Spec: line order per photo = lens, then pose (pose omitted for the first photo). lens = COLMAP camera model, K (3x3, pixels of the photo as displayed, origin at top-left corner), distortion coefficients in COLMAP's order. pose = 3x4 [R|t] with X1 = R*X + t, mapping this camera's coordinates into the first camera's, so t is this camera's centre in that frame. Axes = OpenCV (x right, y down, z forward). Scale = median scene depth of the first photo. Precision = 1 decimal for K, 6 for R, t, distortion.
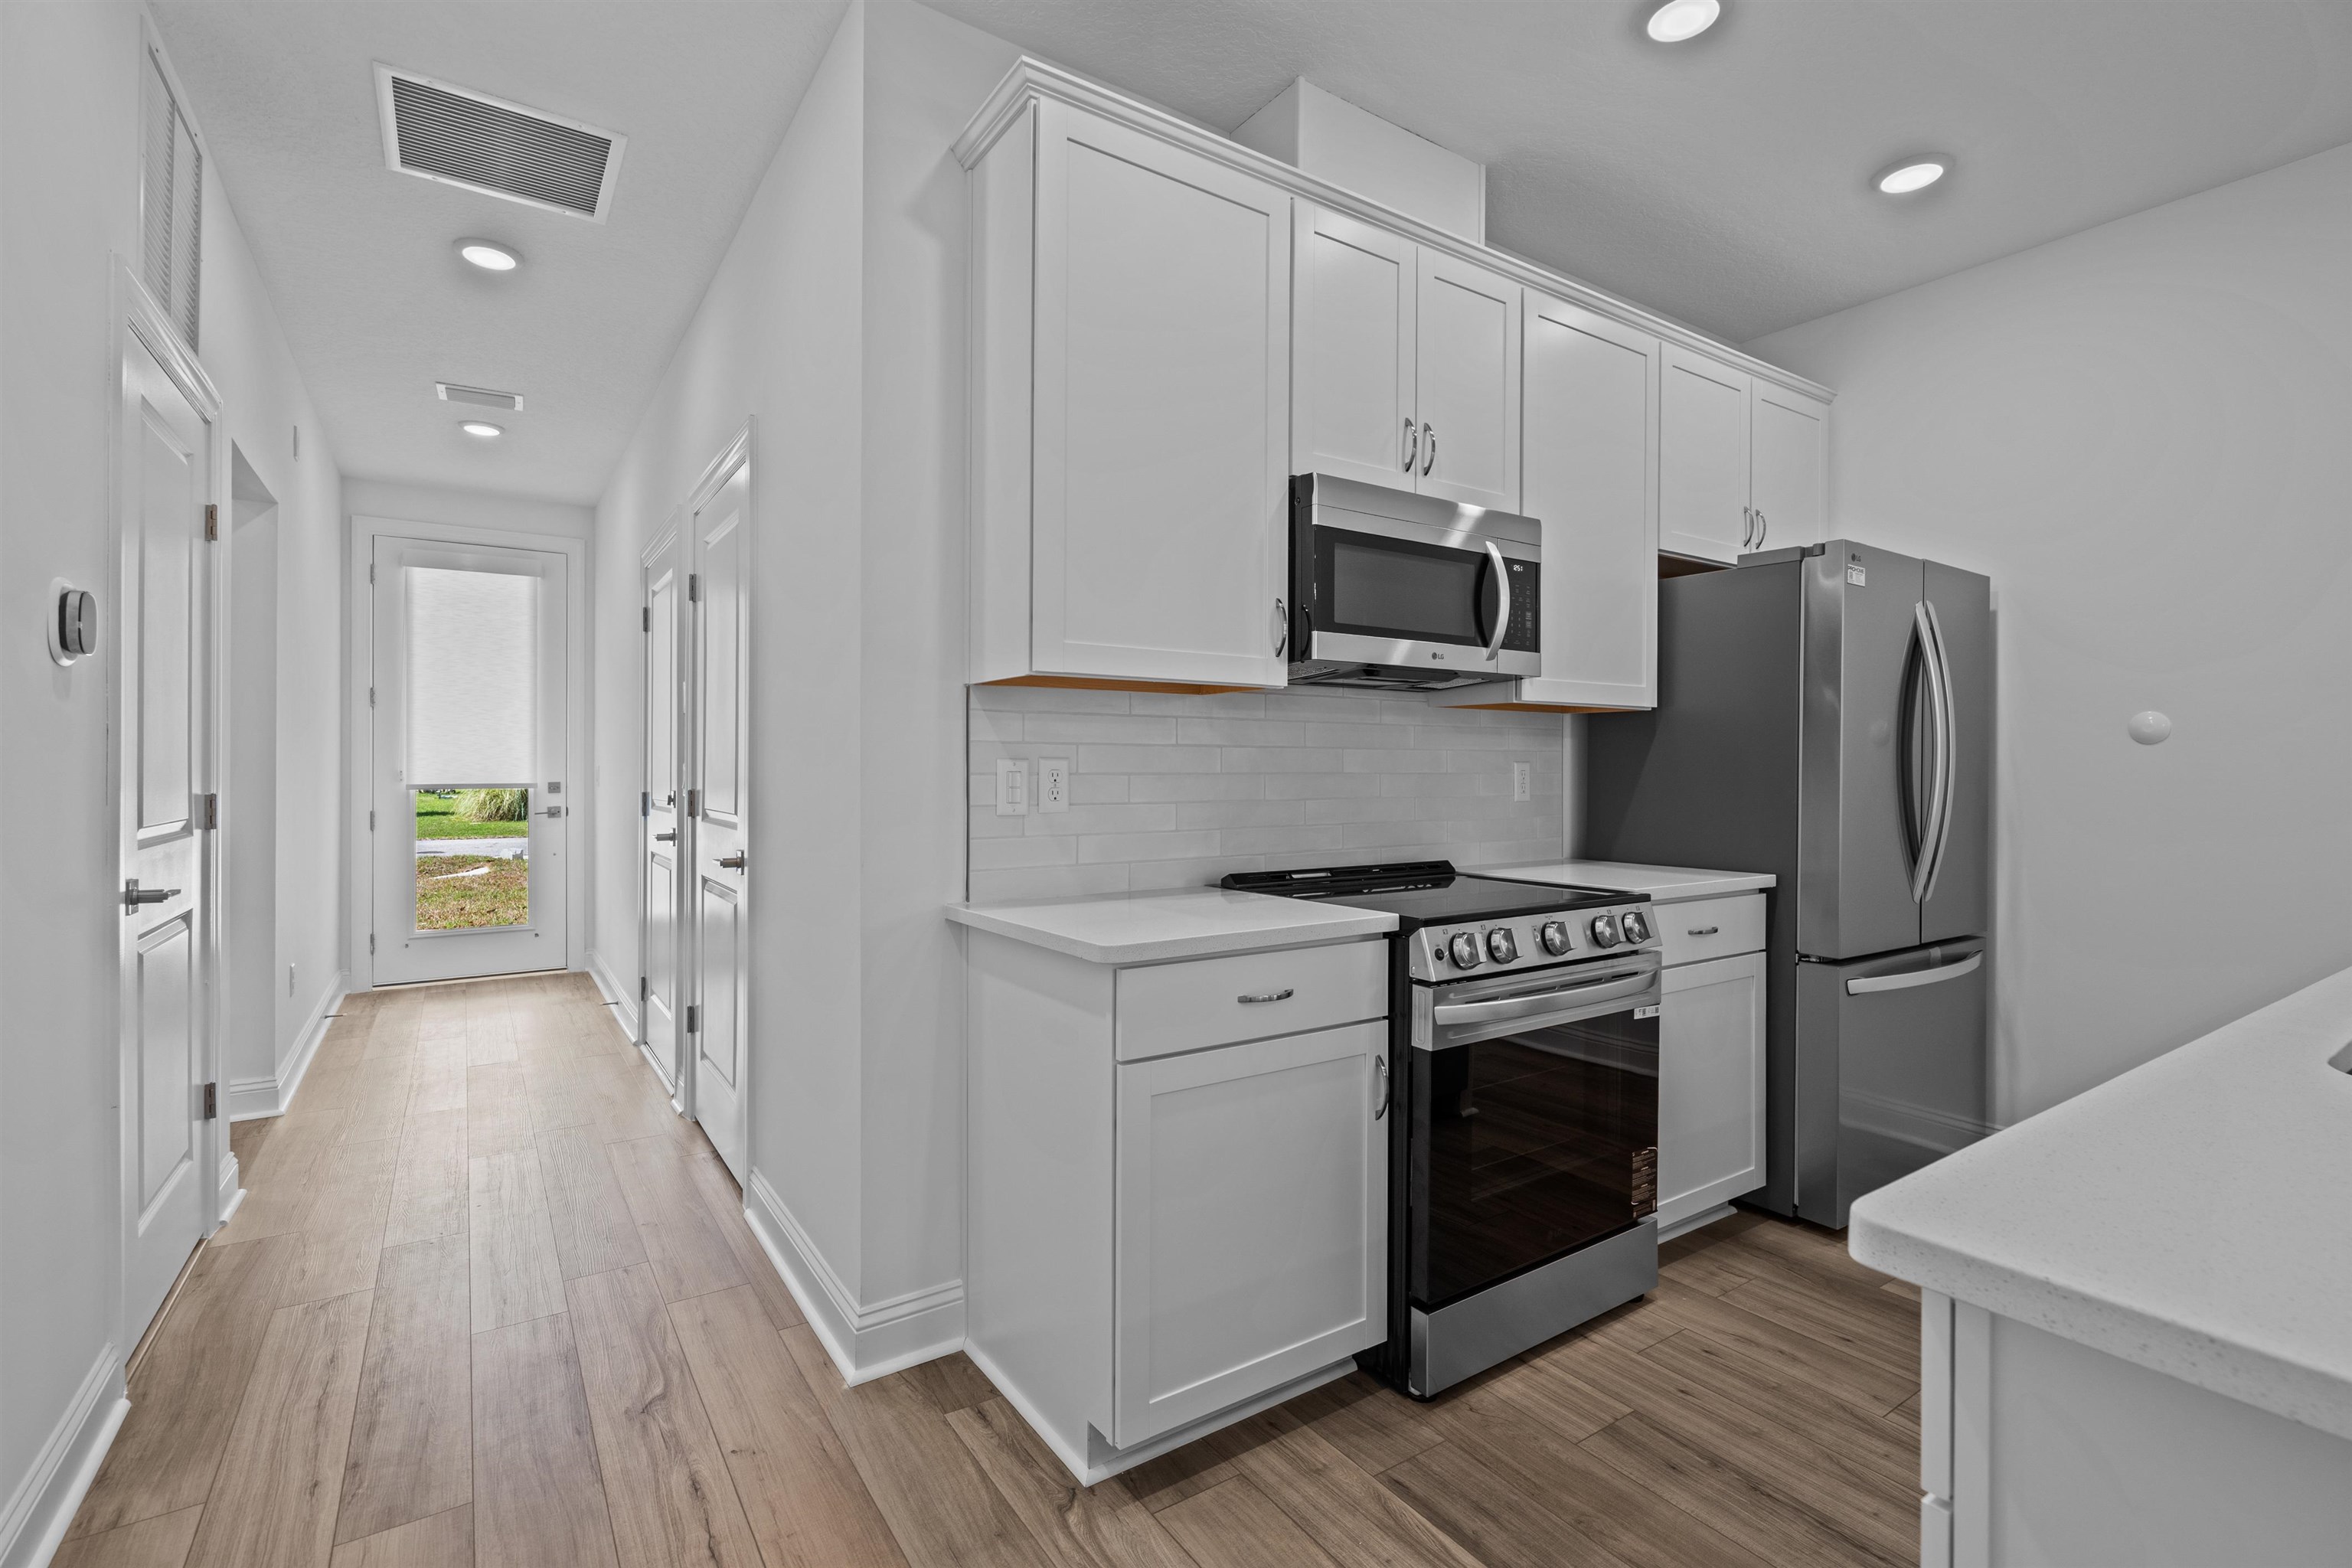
lens RADIAL K [[1067.5, 0, 1188.5], [0, 1067.5, 774.2], [0, 0, 1]] dist [-0.006152, 0.001986]
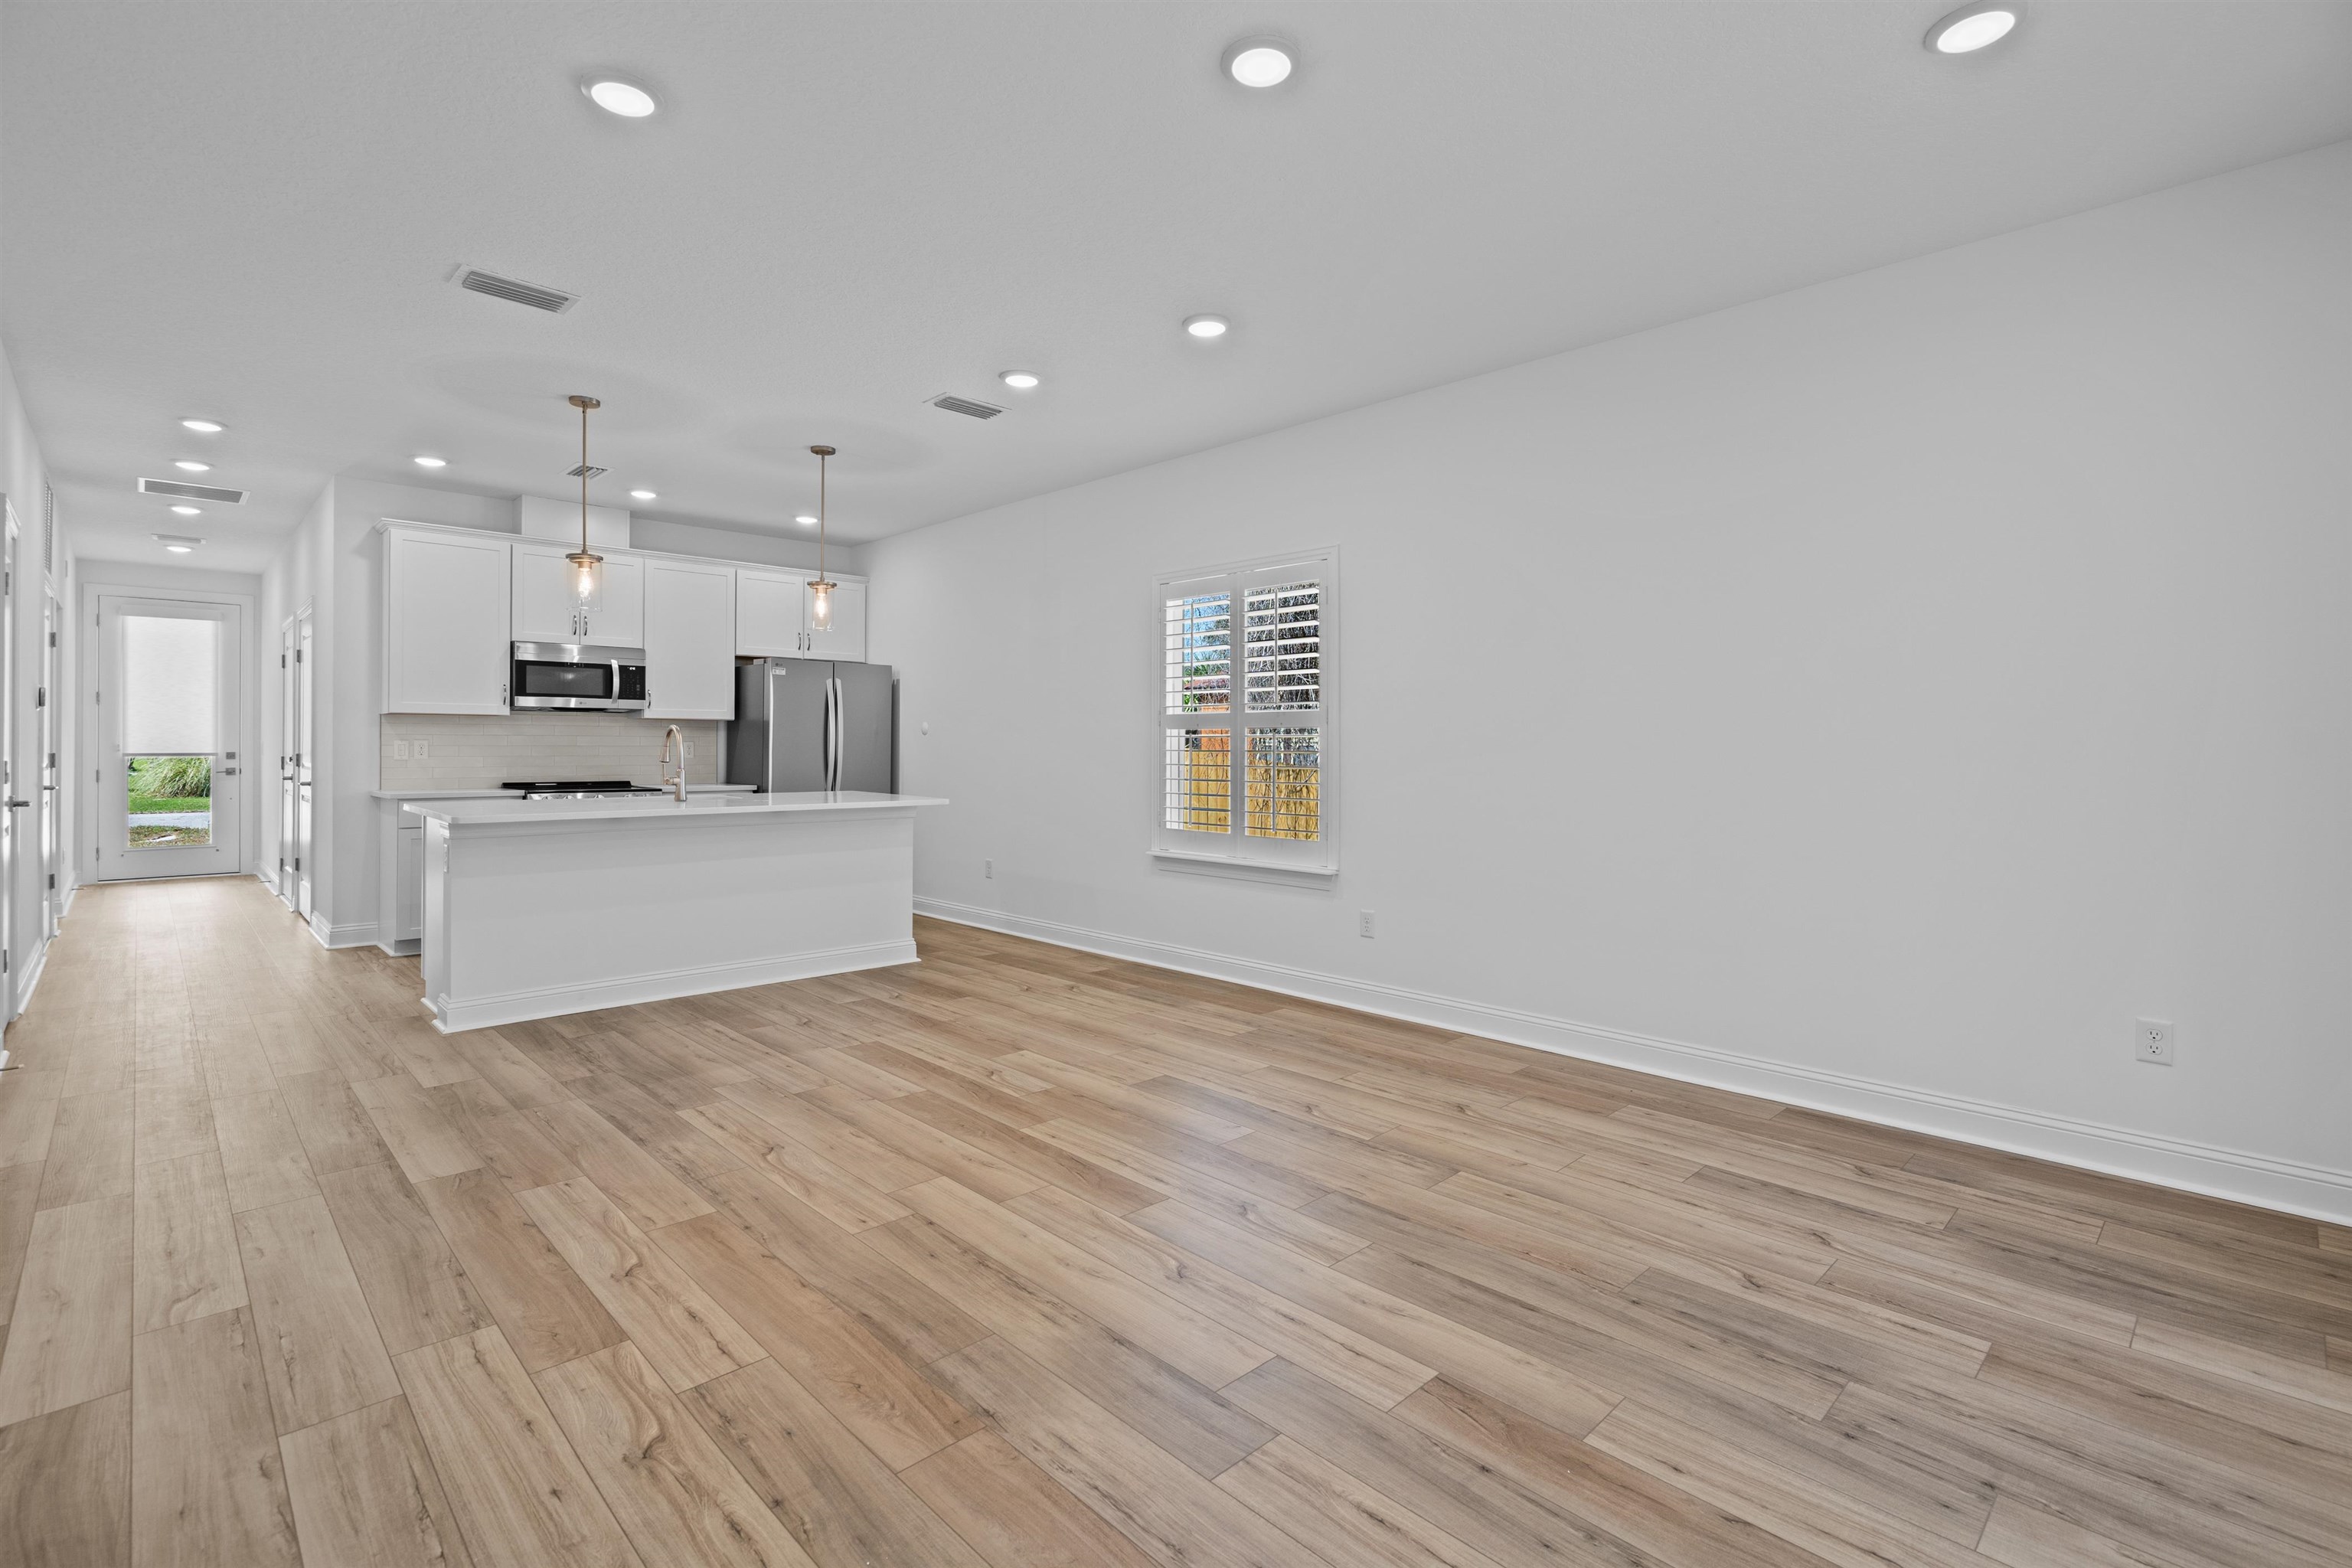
lens RADIAL K [[1067.5, 0, 1190.9], [0, 1067.5, 754.3], [0, 0, 1]] dist [-0.006152, 0.001986]
pose [[0.983302, 0.001217, 0.181975, 1.028075], [-0.001670, 0.999996, 0.002337, 0.009752], [-0.181971, -0.002602, 0.983300, -1.605396]]
